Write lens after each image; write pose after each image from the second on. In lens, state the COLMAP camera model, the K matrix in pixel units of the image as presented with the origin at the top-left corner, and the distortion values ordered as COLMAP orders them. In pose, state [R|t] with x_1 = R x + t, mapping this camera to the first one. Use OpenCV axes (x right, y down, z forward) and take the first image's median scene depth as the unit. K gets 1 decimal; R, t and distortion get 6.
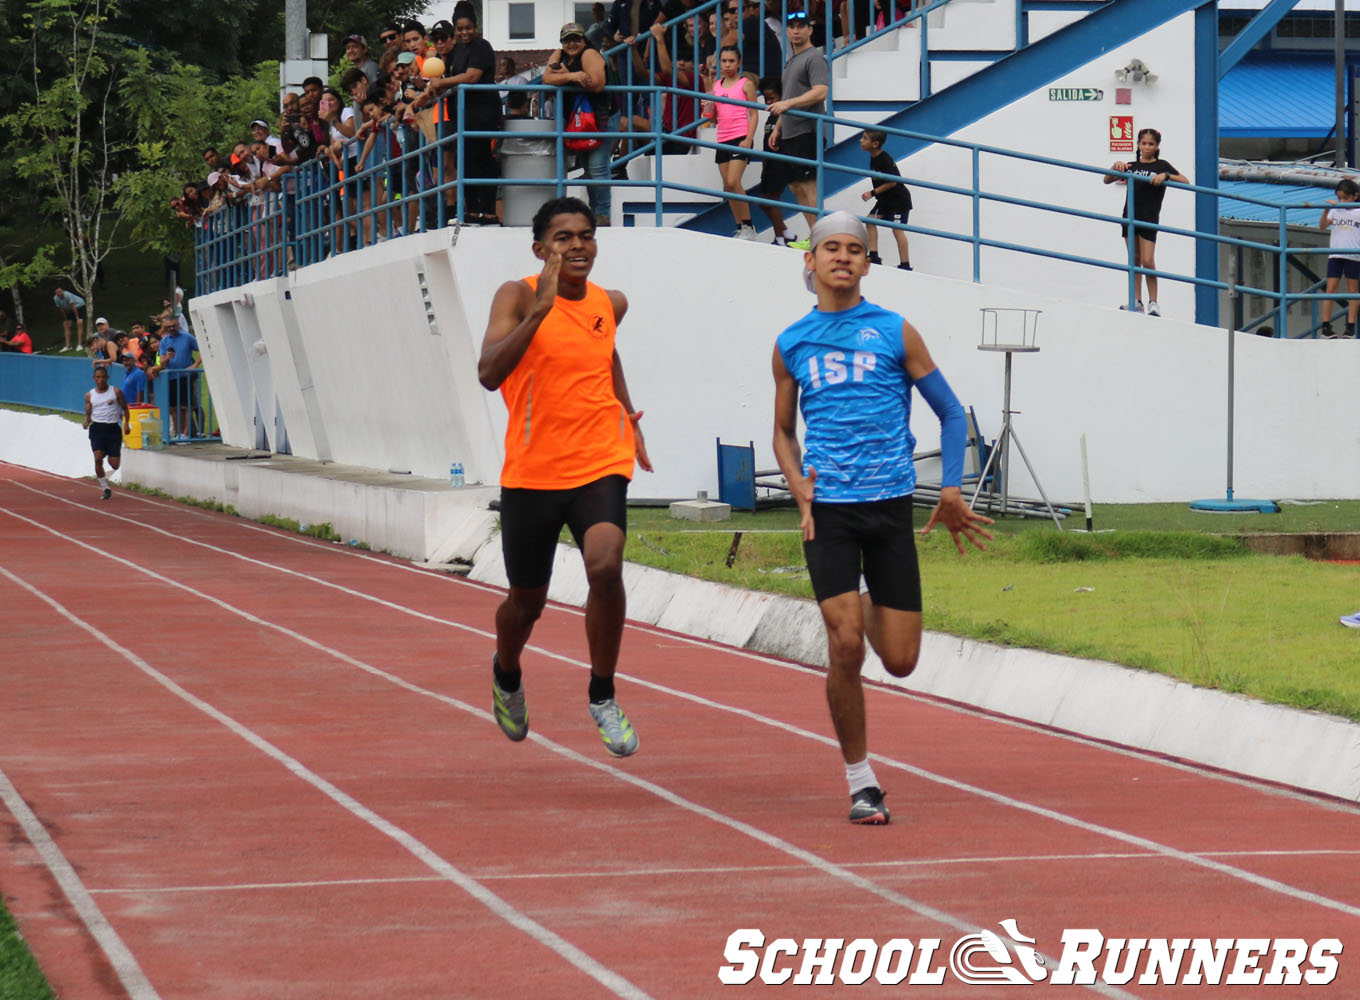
lens RADIAL K [[5265.1, 0, 1183.0], [0, 5265.1, 351.0], [0, 0, 1]] dist [-0.001744, 0.098830]
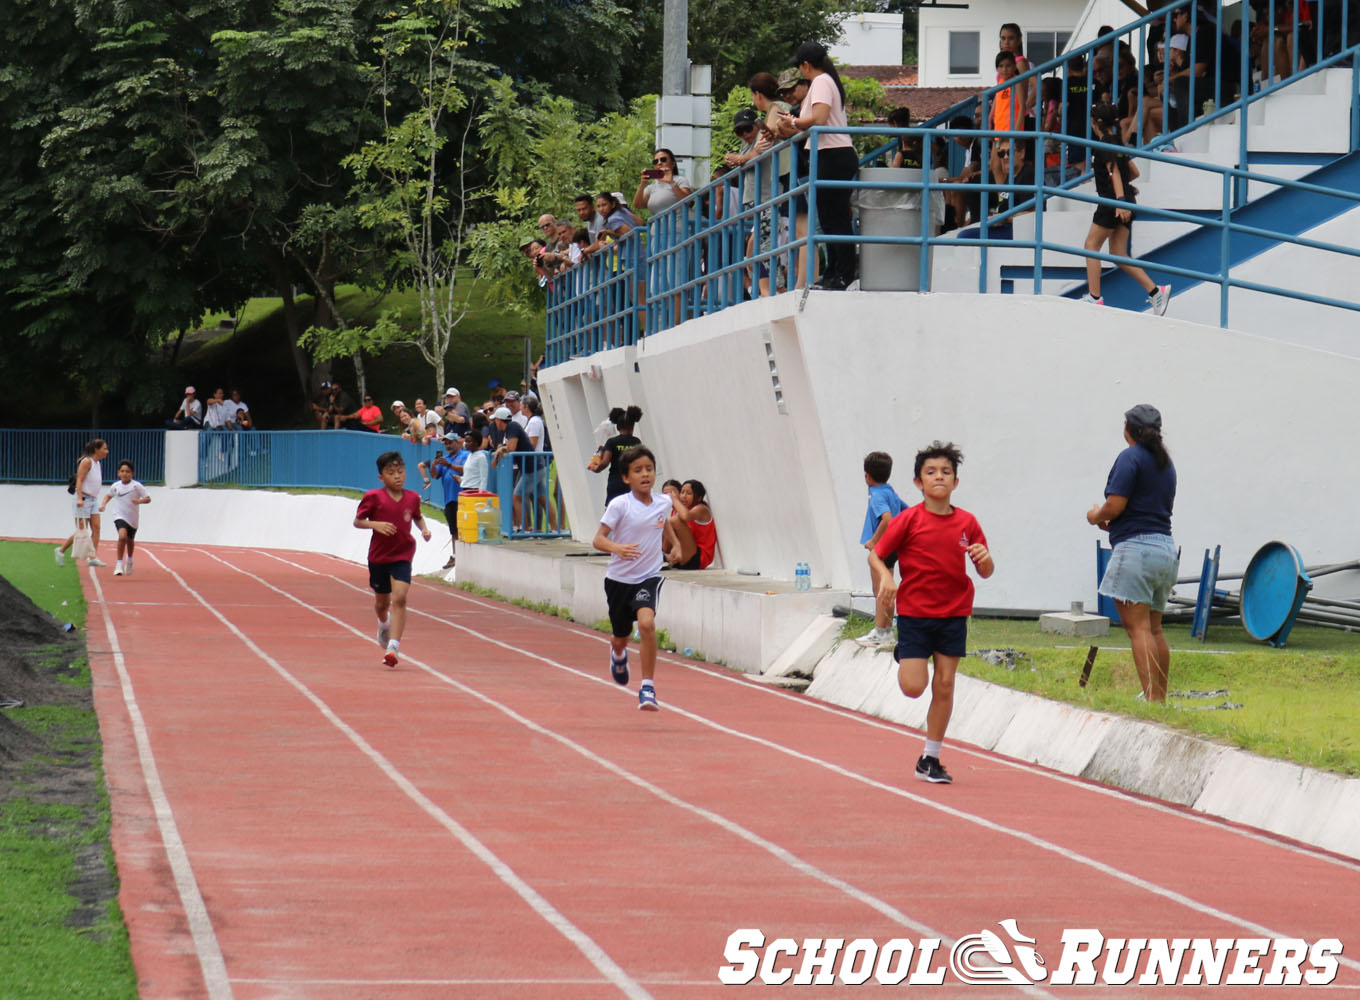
lens RADIAL K [[6524.8, 0, 833.0], [0, 6524.8, 451.8], [0, 0, 1]] dist [0.008135, 0.941142]
pose [[0.987064, 0.022523, -0.158738, 0.039635], [-0.022781, 0.999740, 0.000199, 0.002860], [0.158701, 0.003420, 0.987321, -0.064476]]
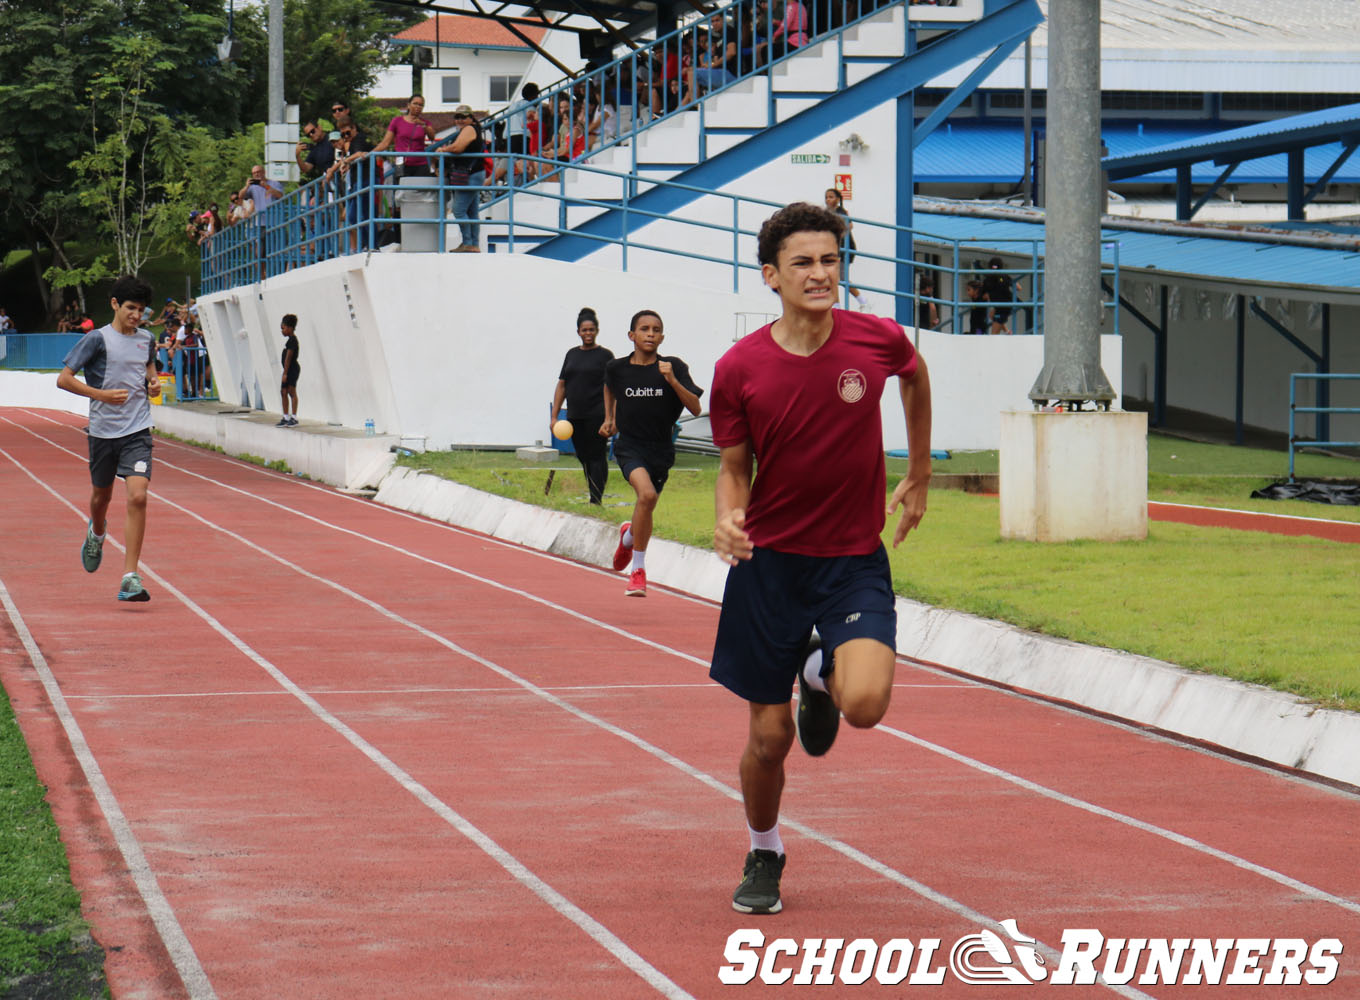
lens RADIAL K [[4118.8, 0, 626.5], [0, 4118.8, 438.3], [0, 0, 1]] dist [-0.006210, 0.192918]
pose [[0.995589, 0.008810, -0.093408, 0.036869], [-0.006227, 0.999591, 0.027915, -0.005164], [0.093616, -0.027211, 0.995236, -0.104394]]
